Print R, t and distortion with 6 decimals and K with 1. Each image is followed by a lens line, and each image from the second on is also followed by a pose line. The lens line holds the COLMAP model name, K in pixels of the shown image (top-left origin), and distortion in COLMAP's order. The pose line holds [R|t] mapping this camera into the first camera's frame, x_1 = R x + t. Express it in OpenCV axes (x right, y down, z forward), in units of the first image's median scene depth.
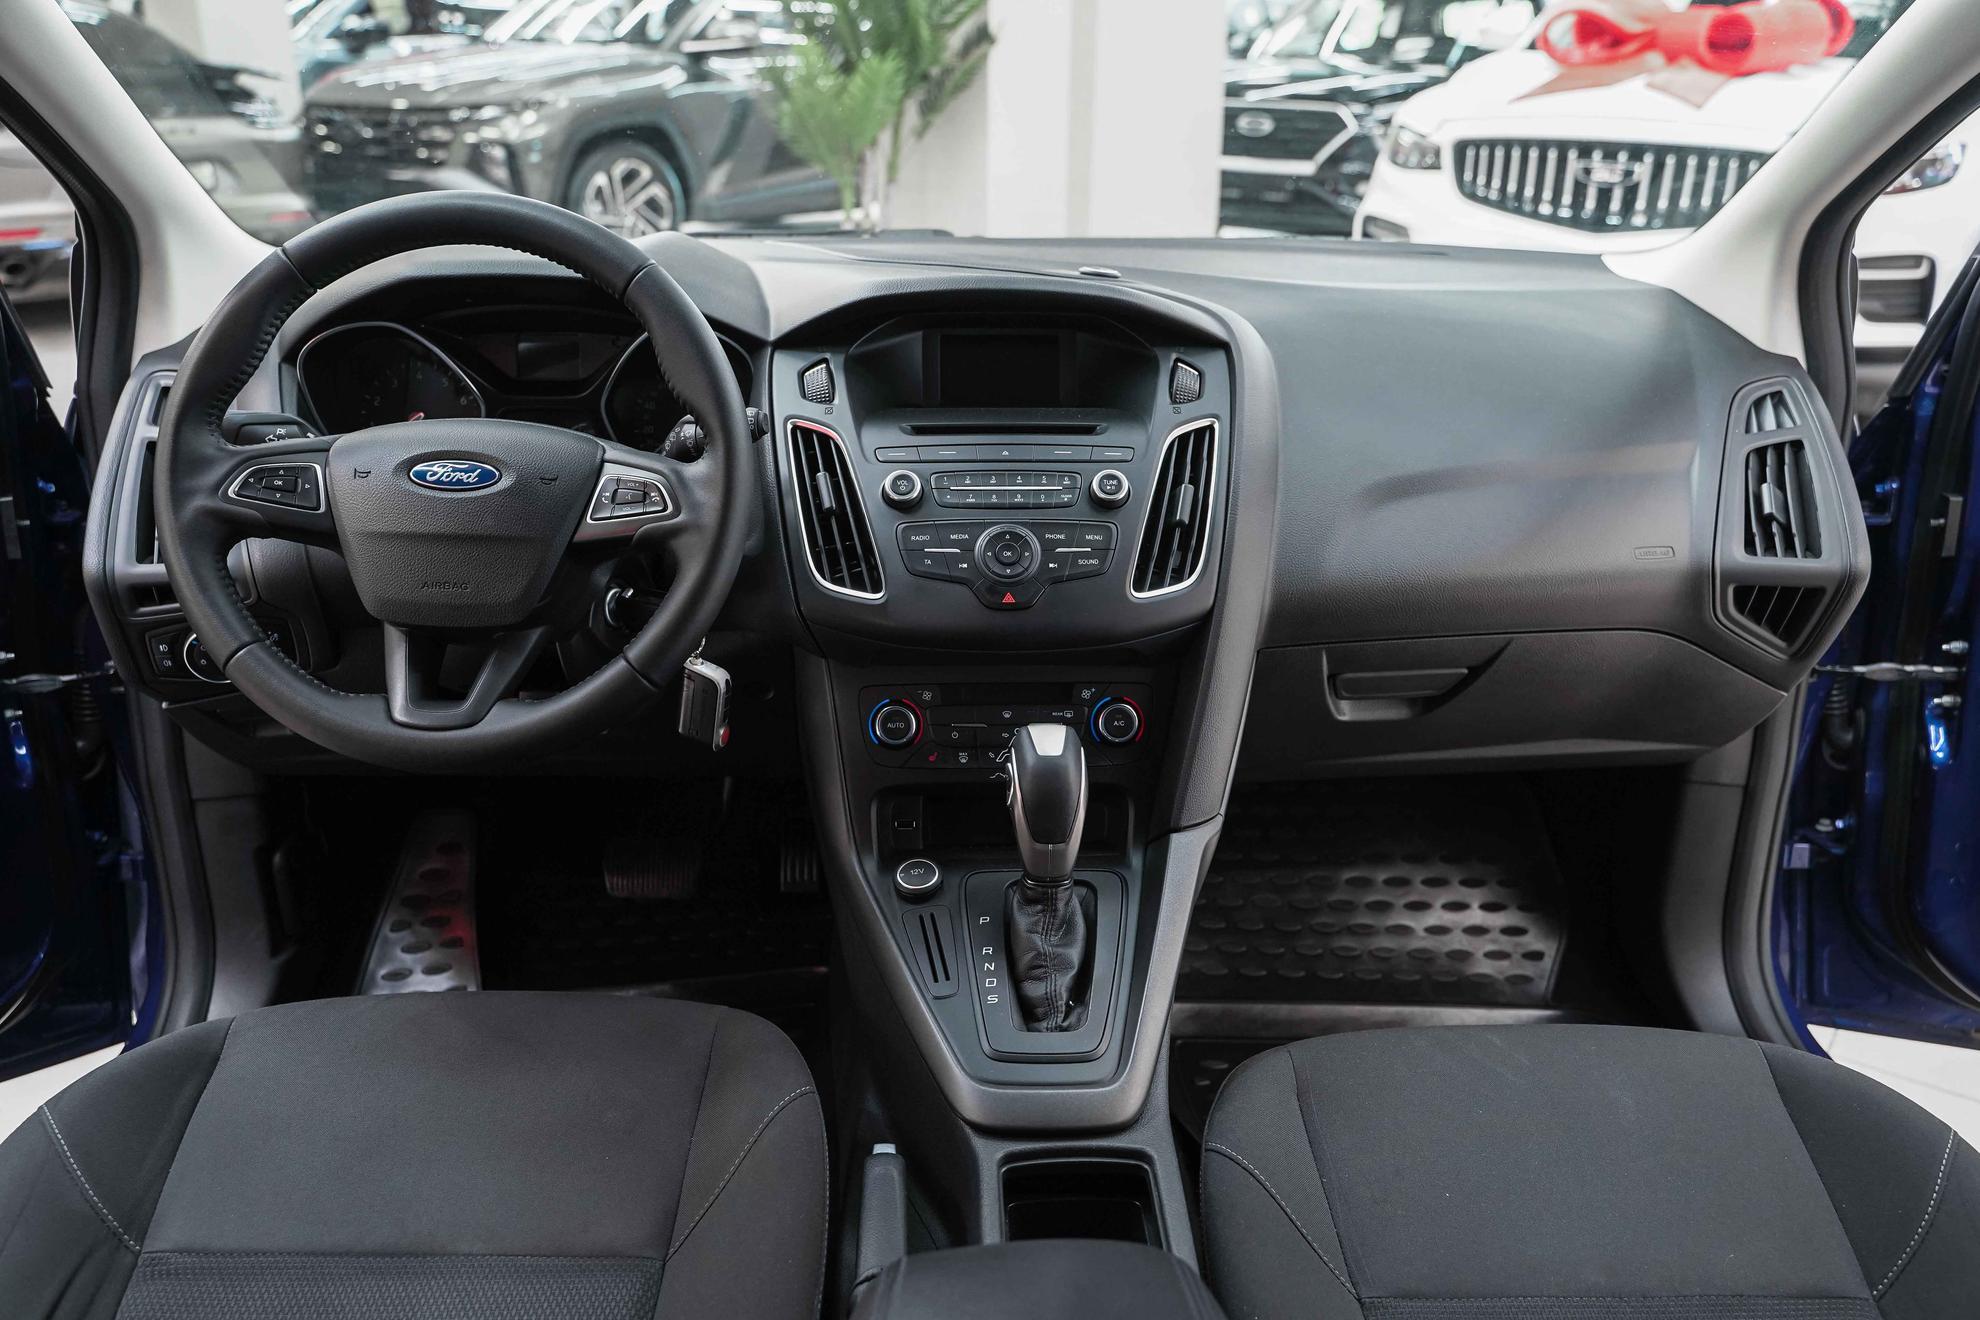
lens RADIAL K [[1601.1, 0, 991.4], [0, 1601.1, 652.5], [0, 0, 1]] dist [-0.019195, 0.013320]
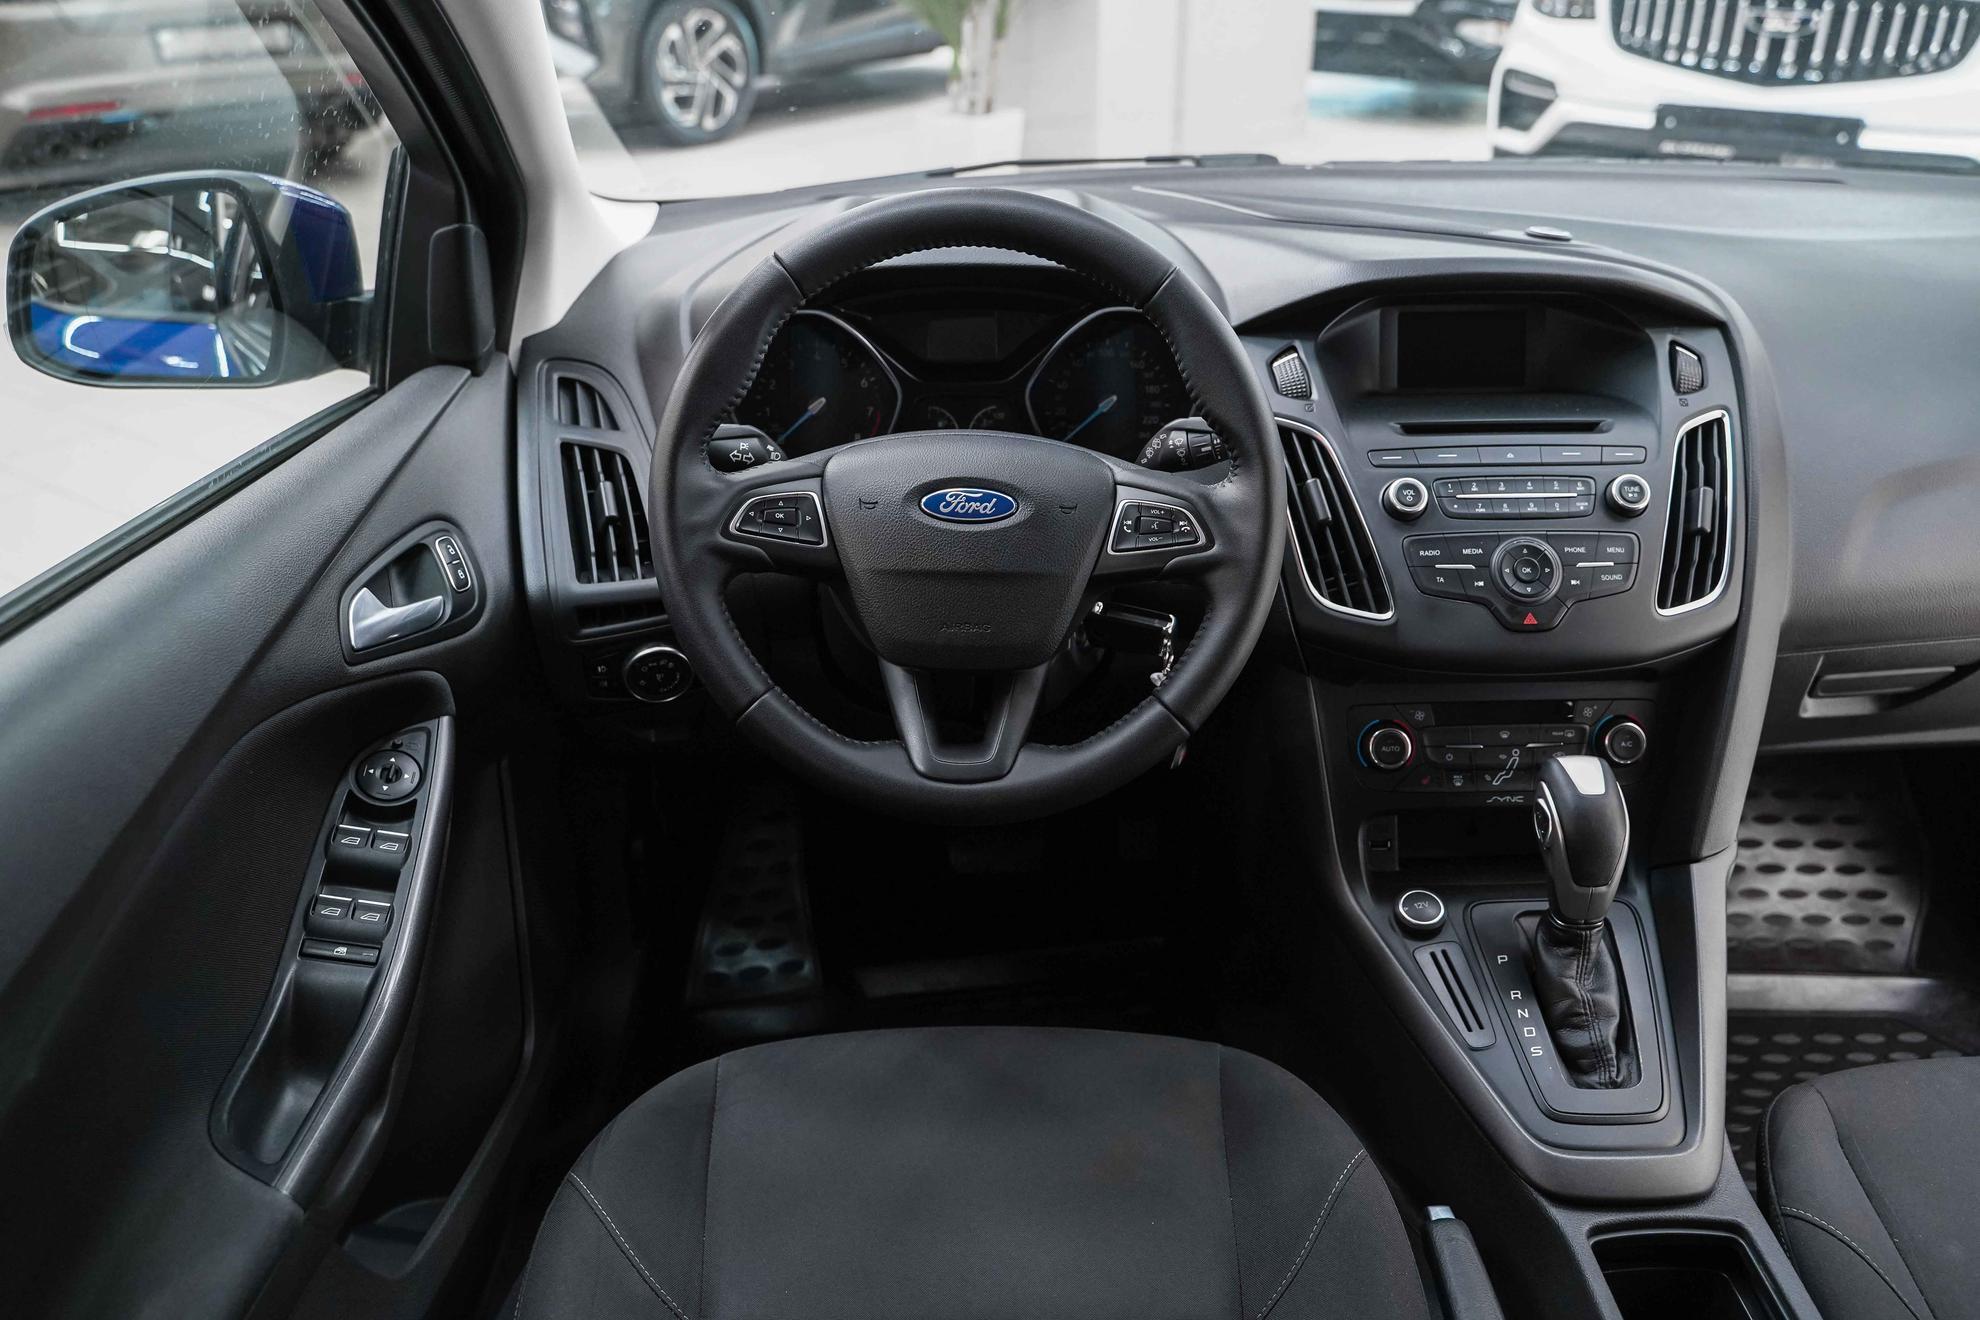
lens RADIAL K [[1601.1, 0, 998.0], [0, 1601.1, 659.3], [0, 0, 1]] dist [-0.019195, 0.013320]
pose [[0.999621, -0.007812, -0.026400, -0.258788], [0.010330, 0.995270, 0.096601, -0.097775], [0.025521, -0.096837, 0.994973, 0.059899]]
